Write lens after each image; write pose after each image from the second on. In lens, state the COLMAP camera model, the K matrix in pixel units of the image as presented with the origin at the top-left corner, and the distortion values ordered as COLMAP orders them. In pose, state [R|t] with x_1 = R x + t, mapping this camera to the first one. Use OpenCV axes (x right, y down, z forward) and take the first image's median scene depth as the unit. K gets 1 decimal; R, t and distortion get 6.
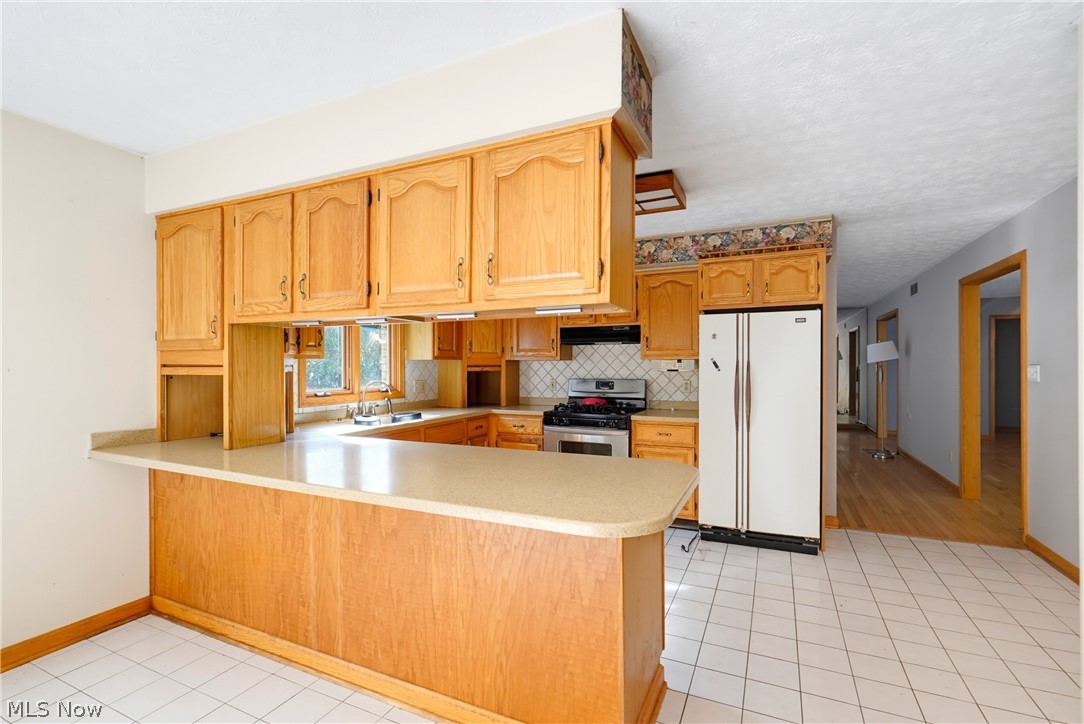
lens RADIAL K [[496.3, 0, 547.1], [0, 496.3, 366.5], [0, 0, 1]] dist [-0.003176, 0.000913]
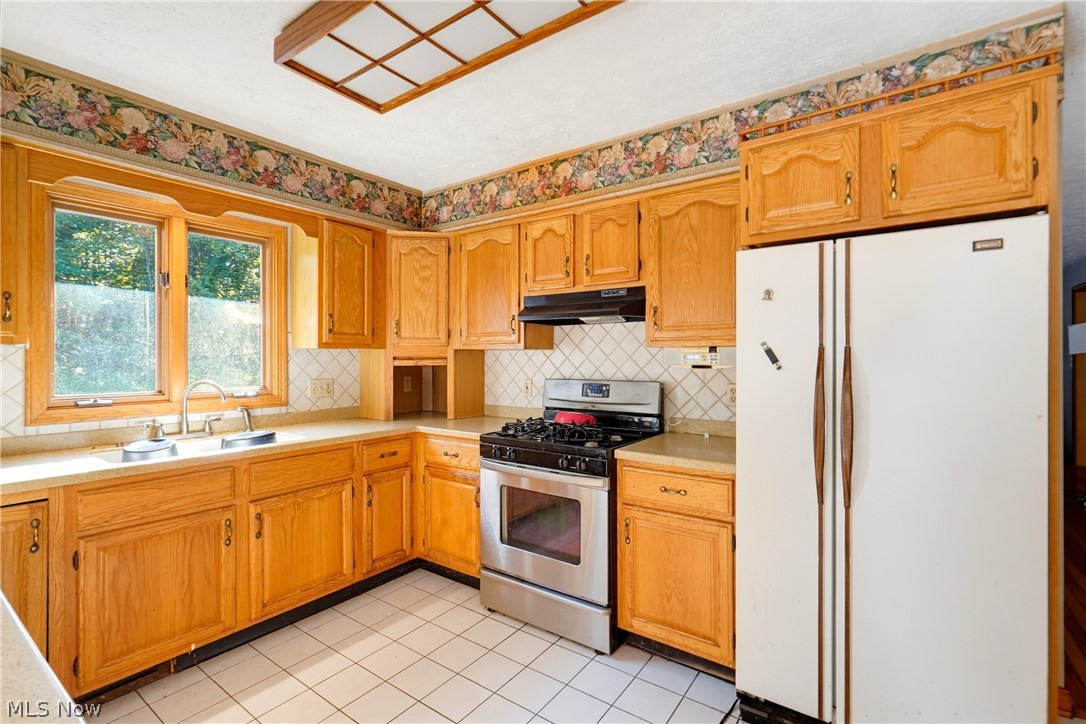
lens RADIAL K [[497.2, 0, 548.5], [0, 497.2, 356.7], [0, 0, 1]] dist [-0.003176, 0.000913]
pose [[0.982875, 0.001538, -0.184265, 0.219704], [-0.002855, 0.999972, -0.006883, 0.001310], [0.184249, 0.007291, 0.982853, 0.503265]]
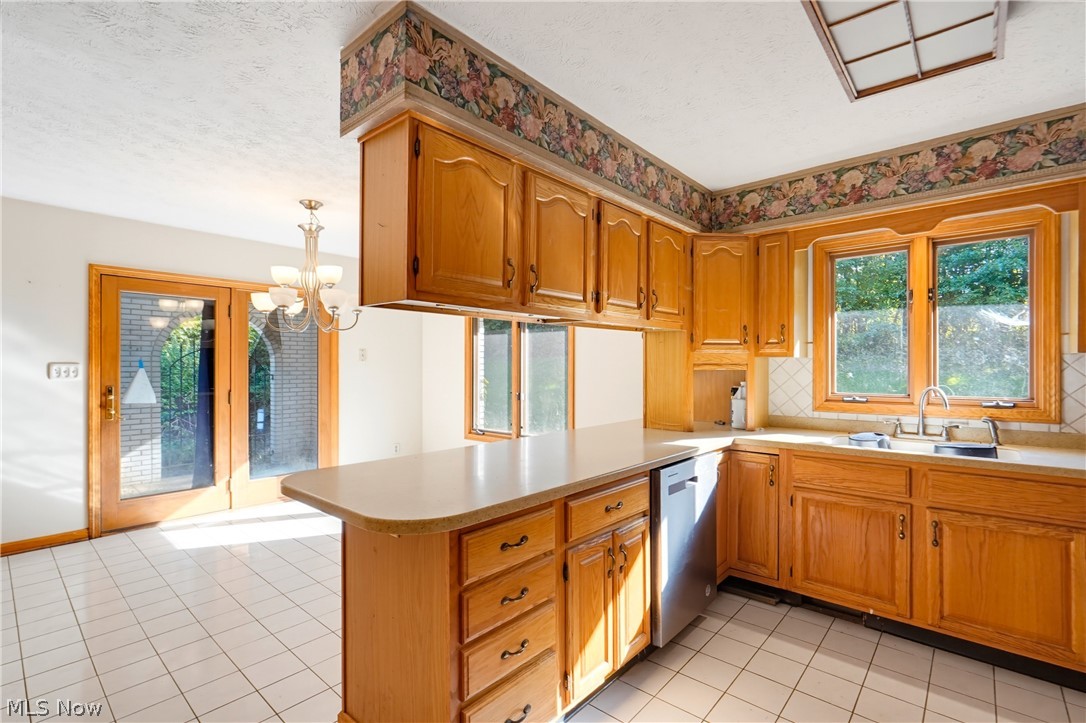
lens RADIAL K [[497.2, 0, 547.3], [0, 497.2, 363.7], [0, 0, 1]] dist [-0.003176, 0.000913]
pose [[-0.279312, -0.002554, -0.960197, 0.475287], [-0.003107, 0.999994, -0.001756, 0.000240], [0.960195, 0.002492, -0.279318, 0.753064]]
